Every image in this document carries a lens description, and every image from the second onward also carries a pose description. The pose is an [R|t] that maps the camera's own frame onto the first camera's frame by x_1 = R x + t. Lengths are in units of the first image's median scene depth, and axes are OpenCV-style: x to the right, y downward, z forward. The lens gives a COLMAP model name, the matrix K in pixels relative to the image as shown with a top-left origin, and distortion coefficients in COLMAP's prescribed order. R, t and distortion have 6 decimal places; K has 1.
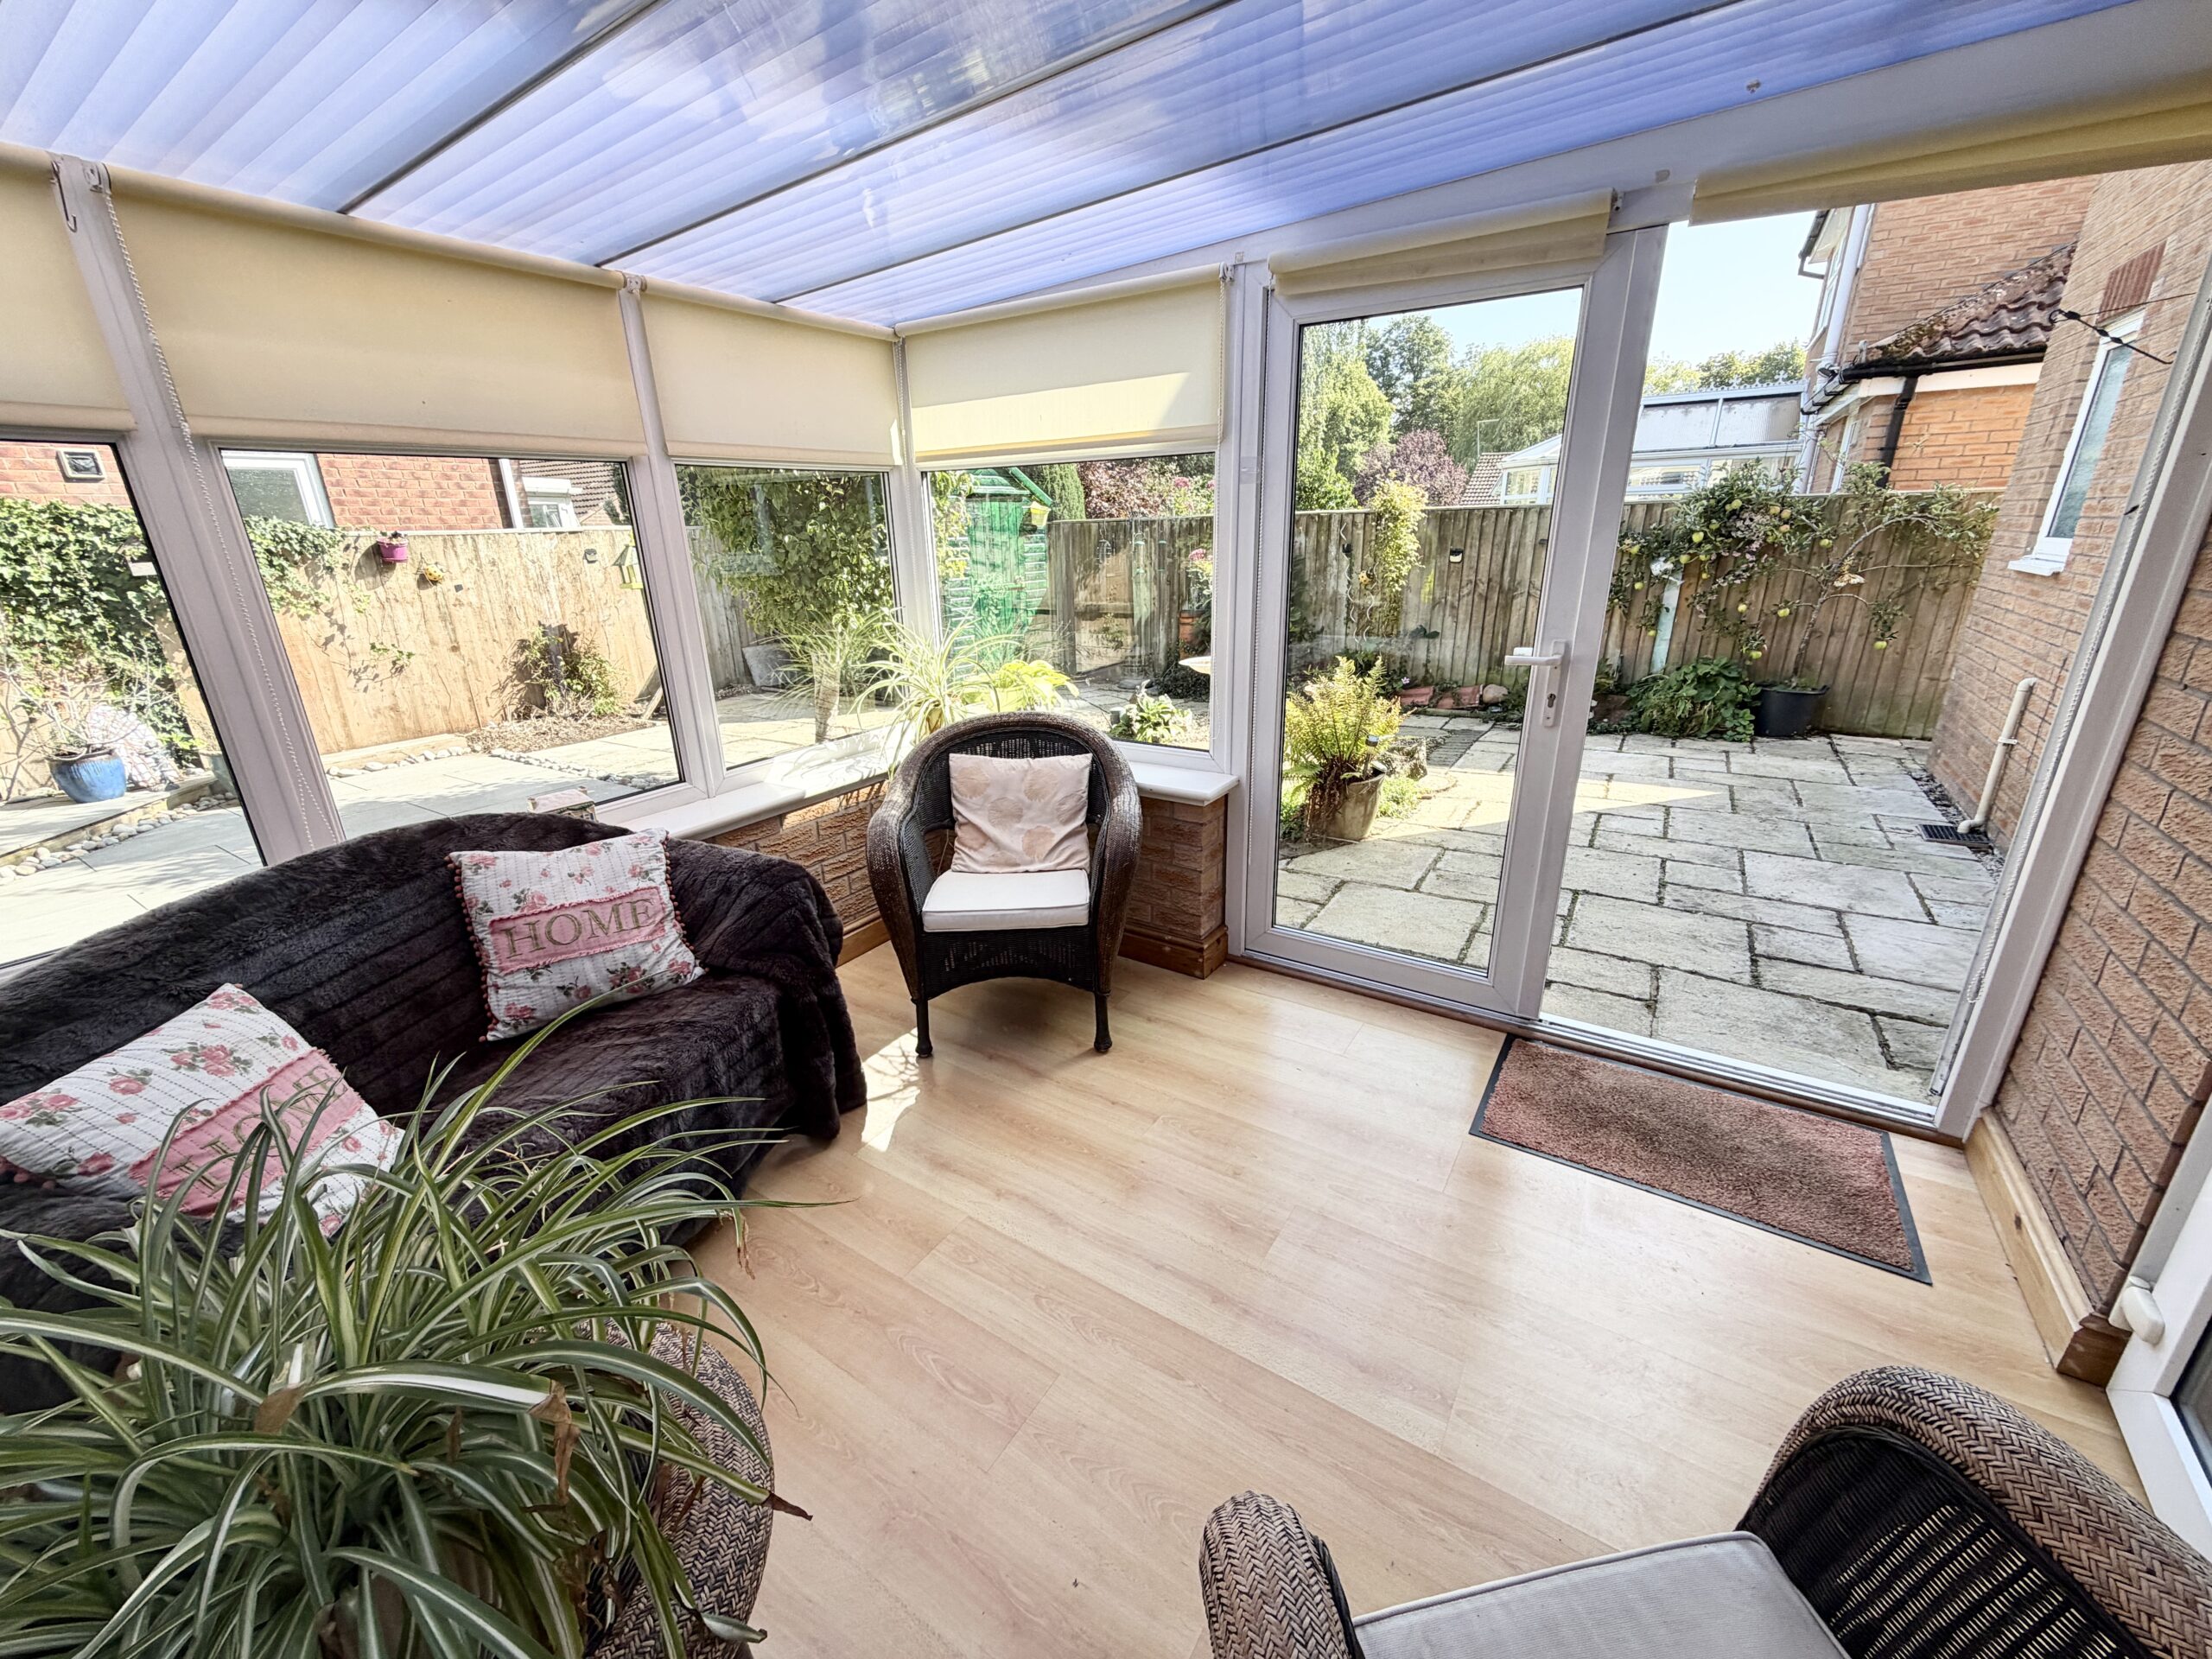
lens RADIAL K [[879.1, 0, 1099.8], [0, 879.1, 829.5], [0, 0, 1]] dist [0.001067, -0.000518]
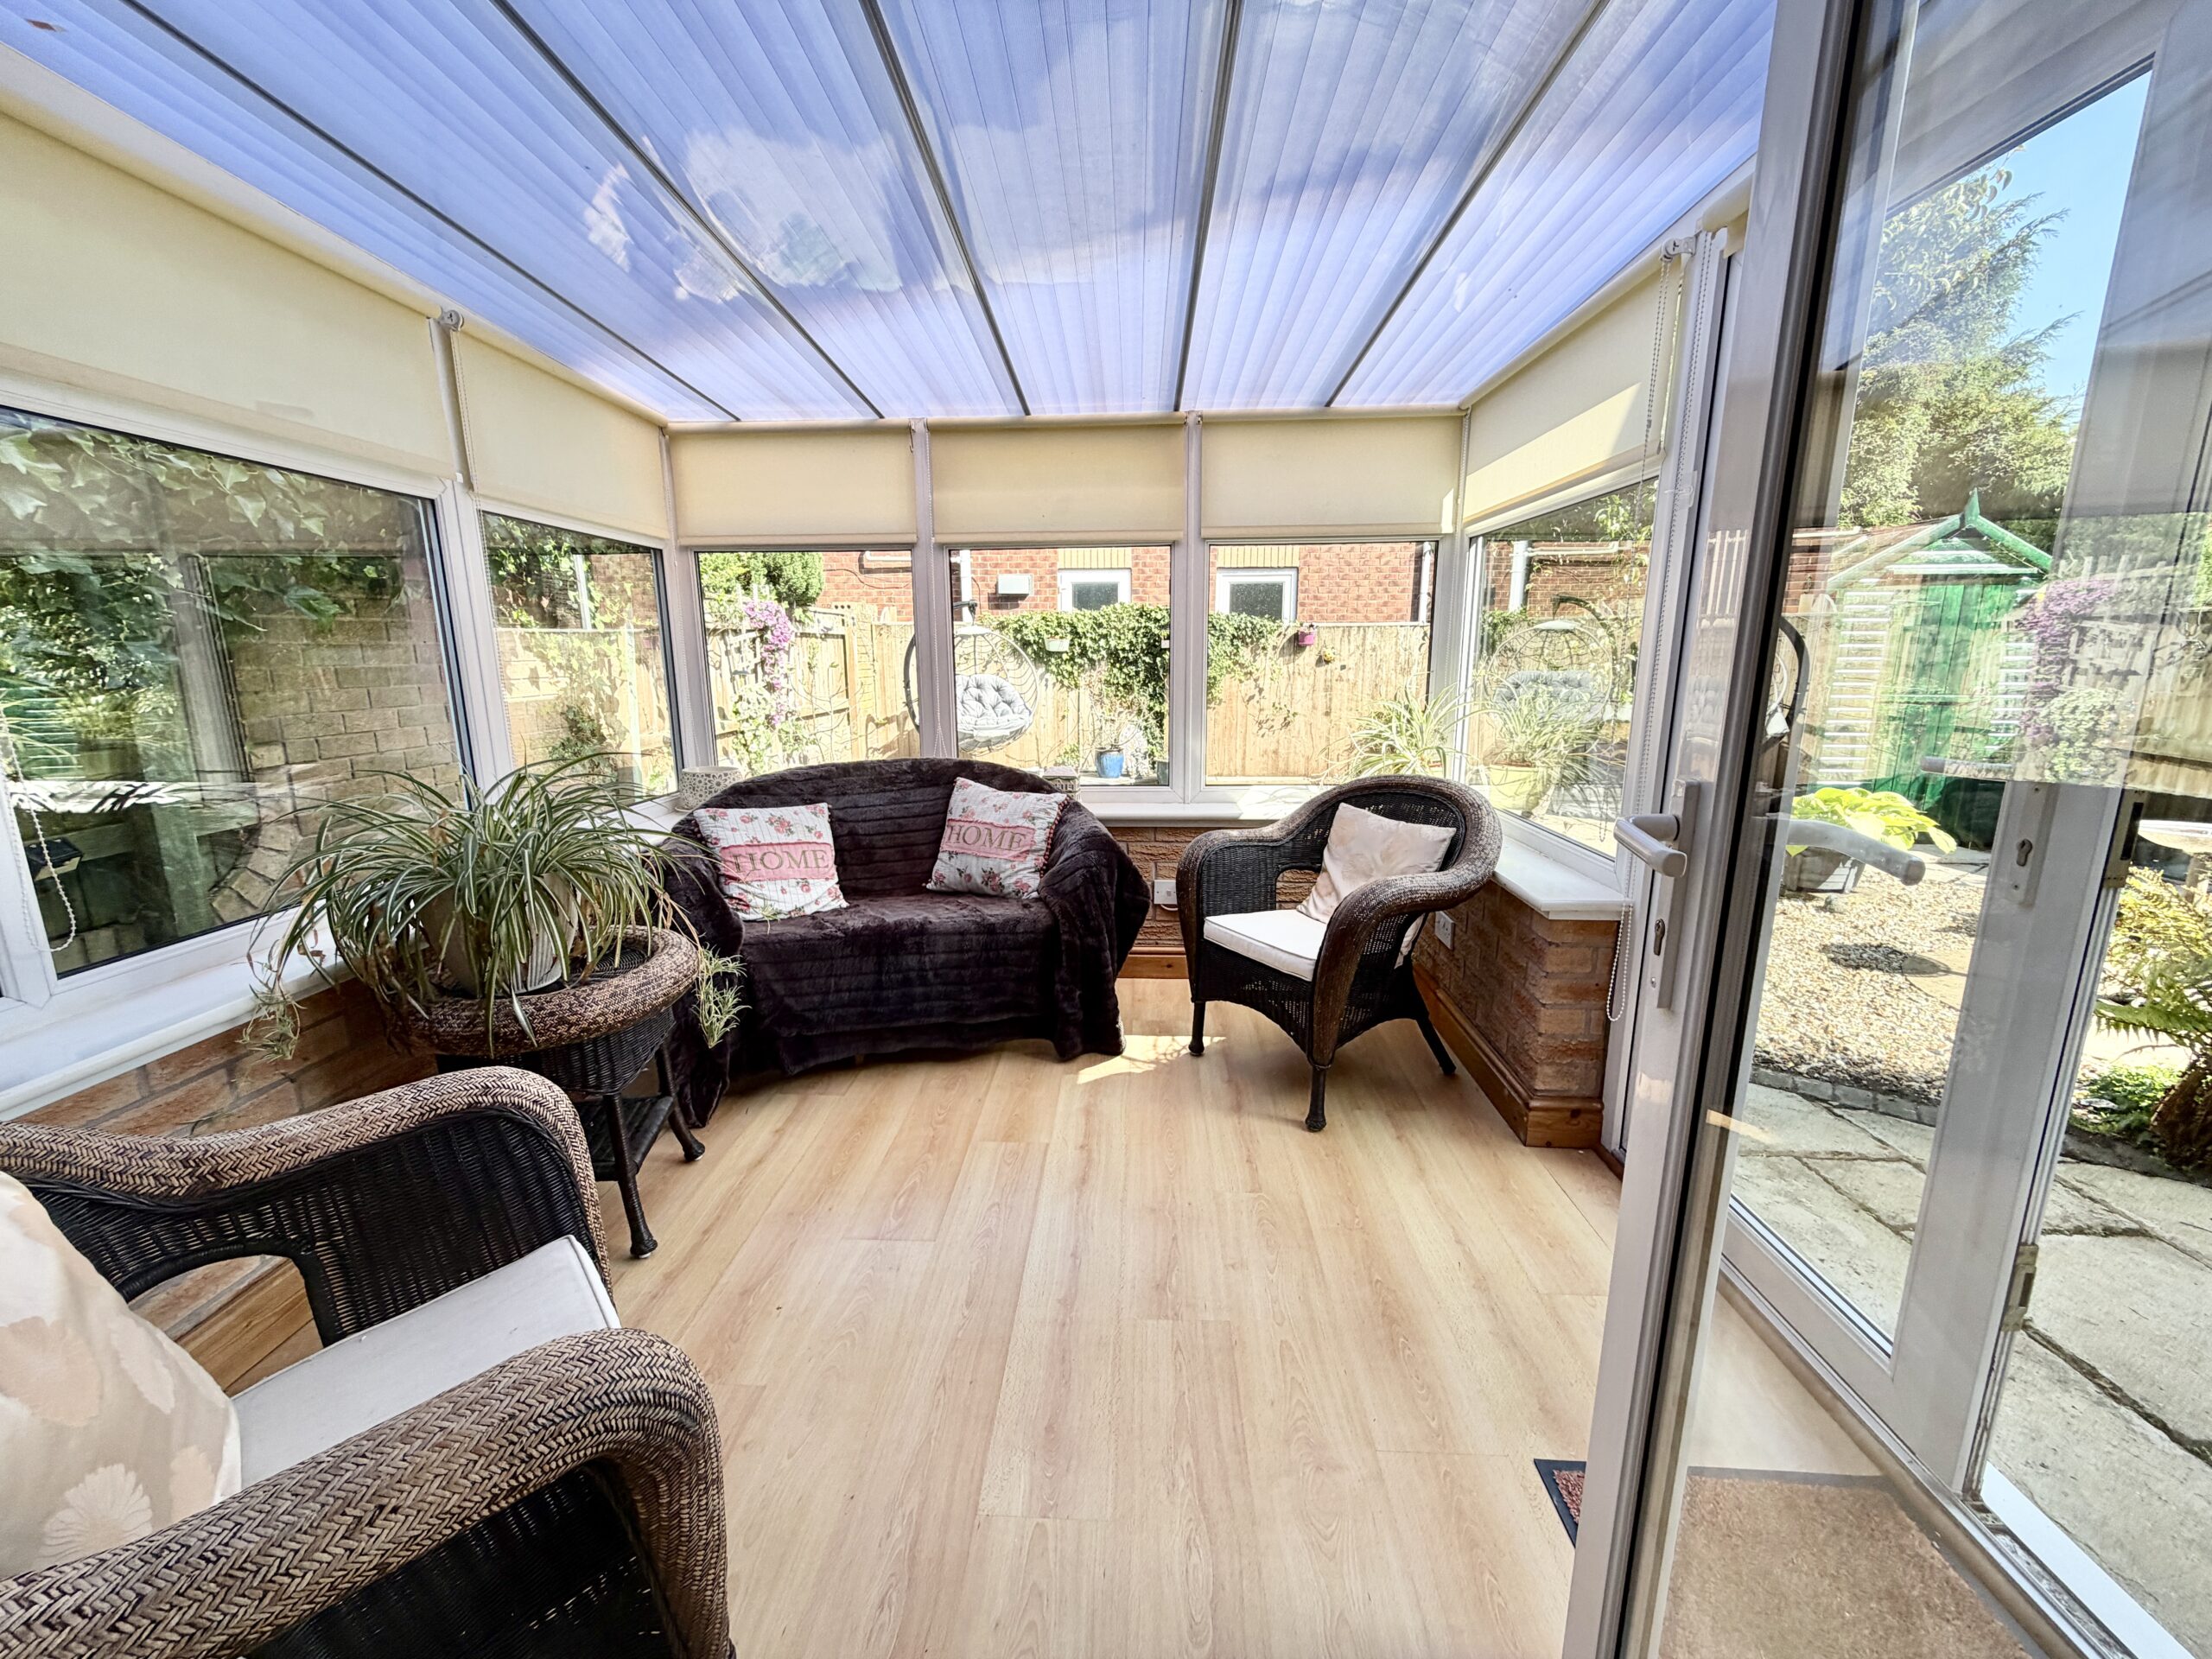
lens RADIAL K [[879.1, 0, 1097.1], [0, 879.1, 830.0], [0, 0, 1]] dist [0.001067, -0.000518]
pose [[0.503119, 0.193560, -0.842262, 0.239030], [-0.289408, 0.956059, 0.046837, -0.009641], [0.814318, 0.220193, 0.537029, 0.100801]]
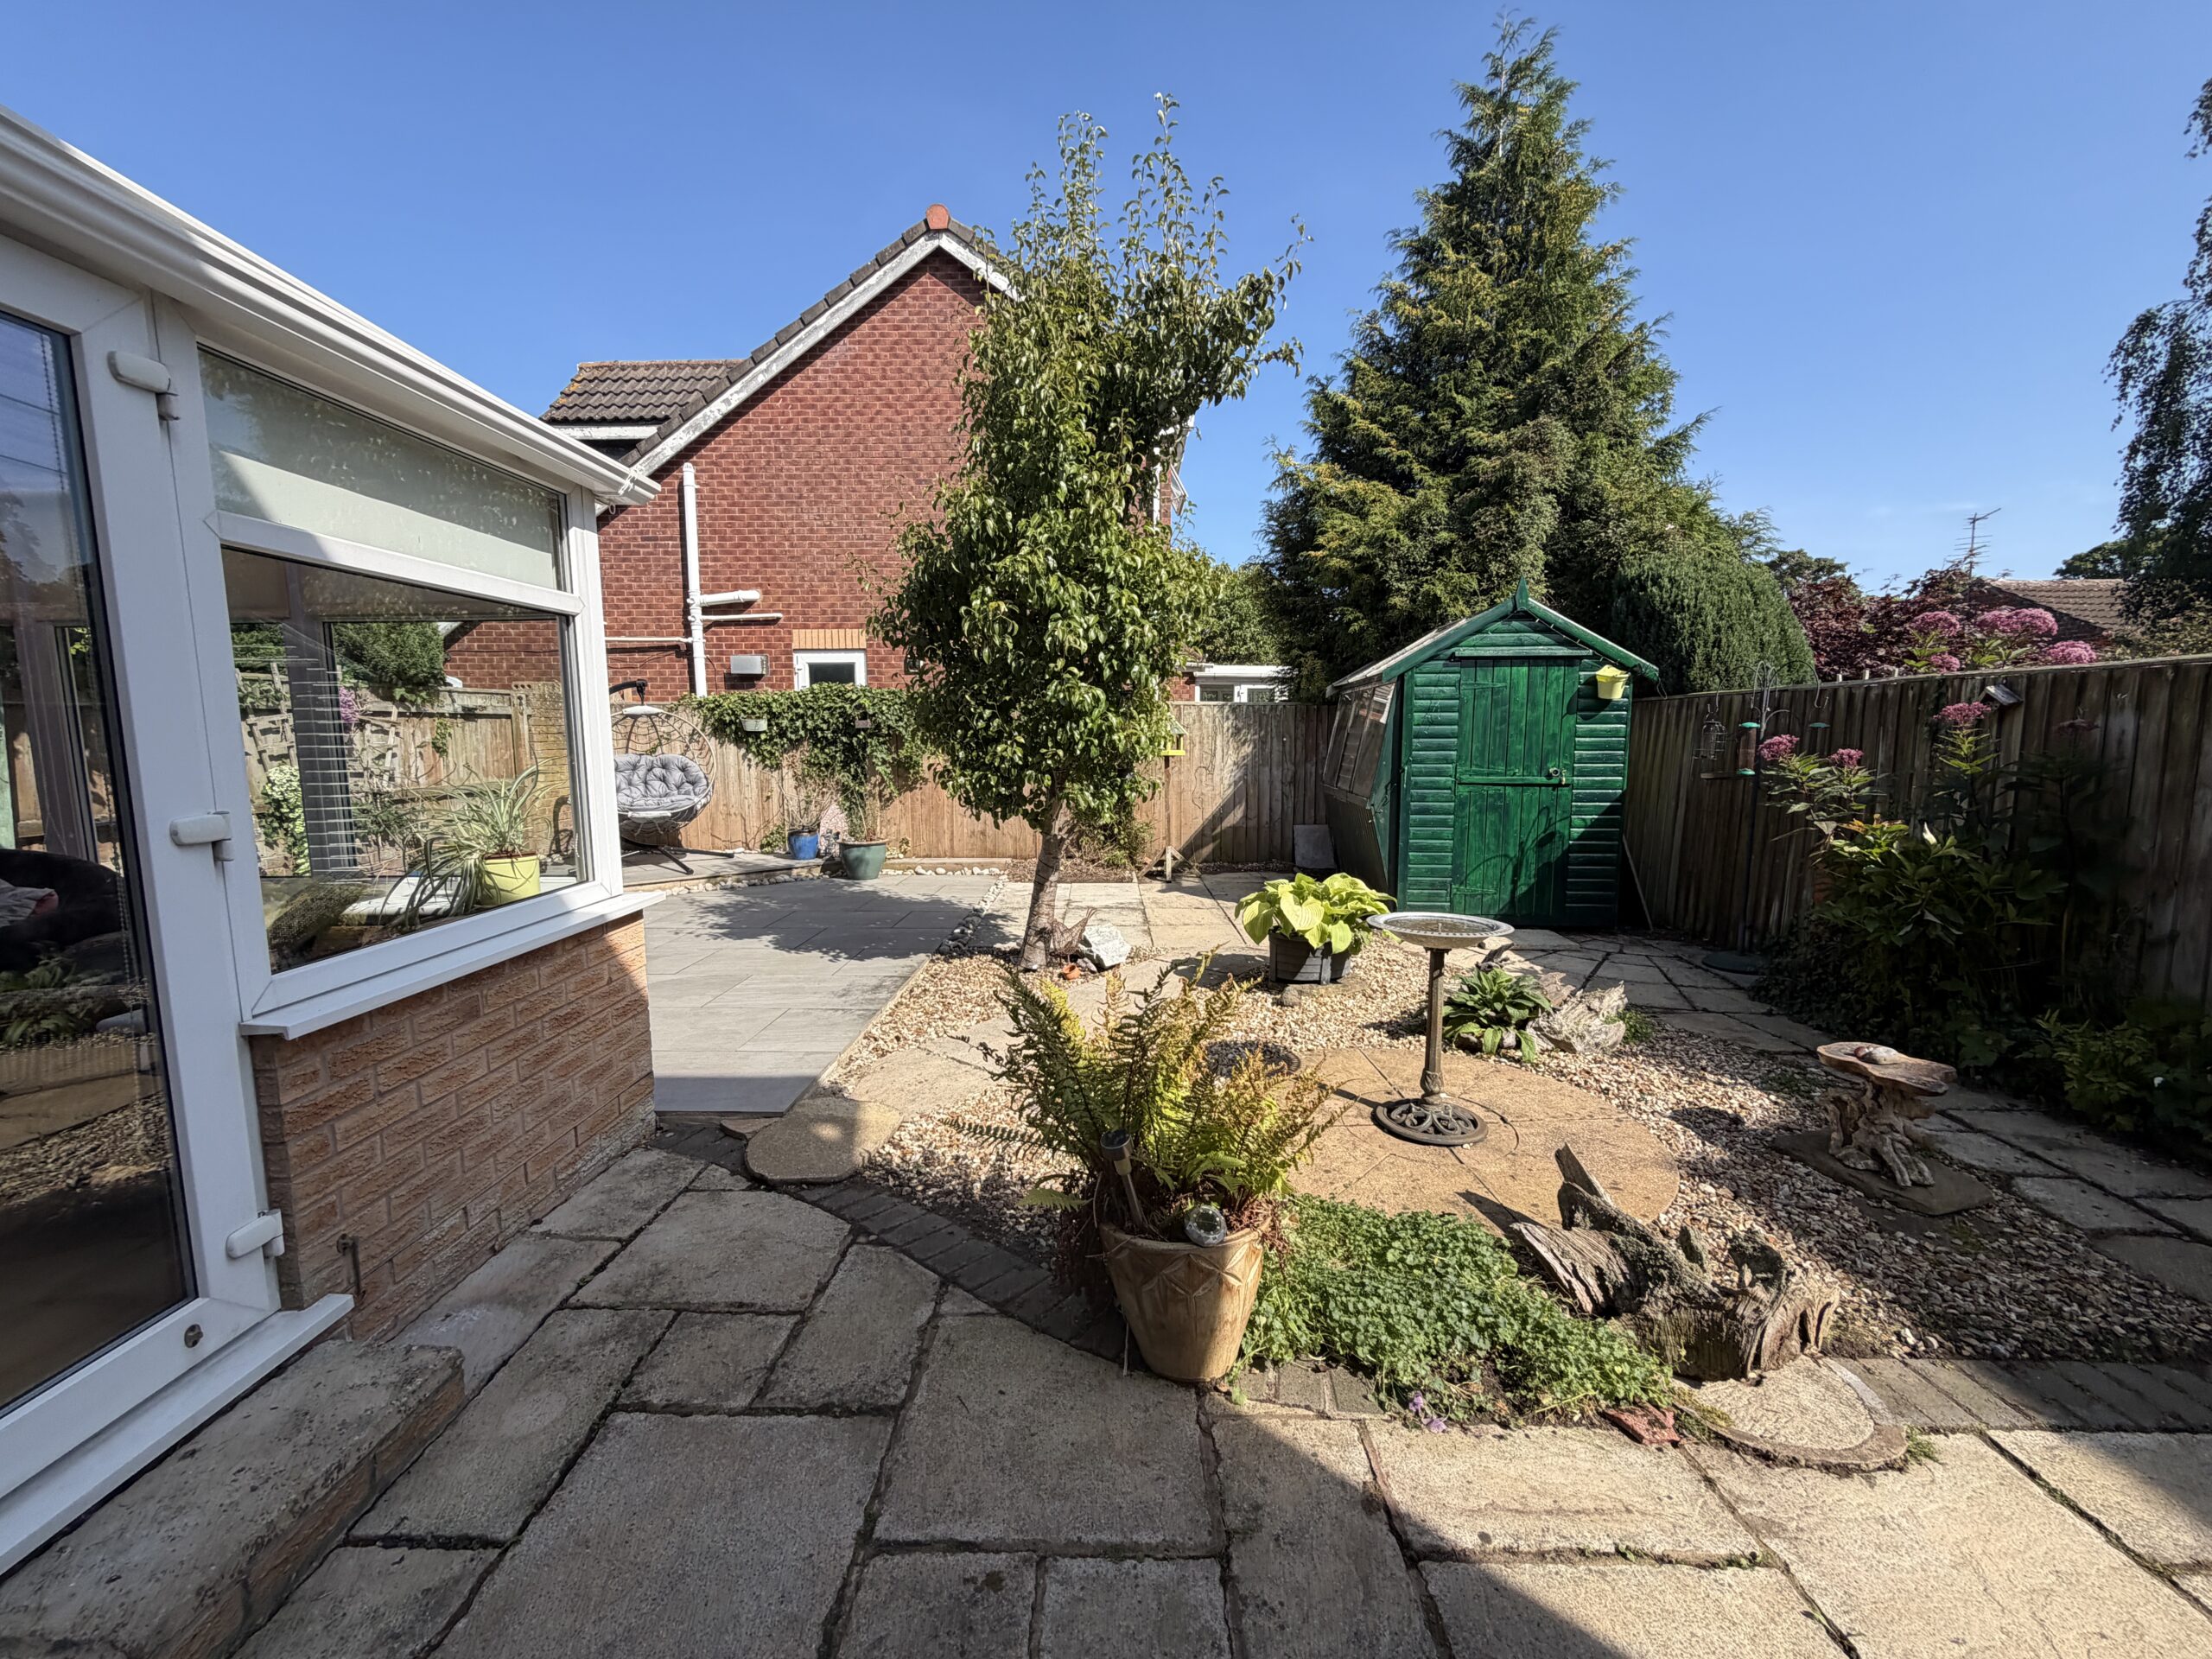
lens RADIAL K [[879.1, 0, 1097.2], [0, 879.1, 830.1], [0, 0, 1]] dist [0.001067, -0.000518]
pose [[0.514610, 0.118832, -0.849150, 0.449732], [-0.288654, 0.956552, -0.041070, -0.156677], [0.807376, 0.266246, 0.526552, 0.511825]]
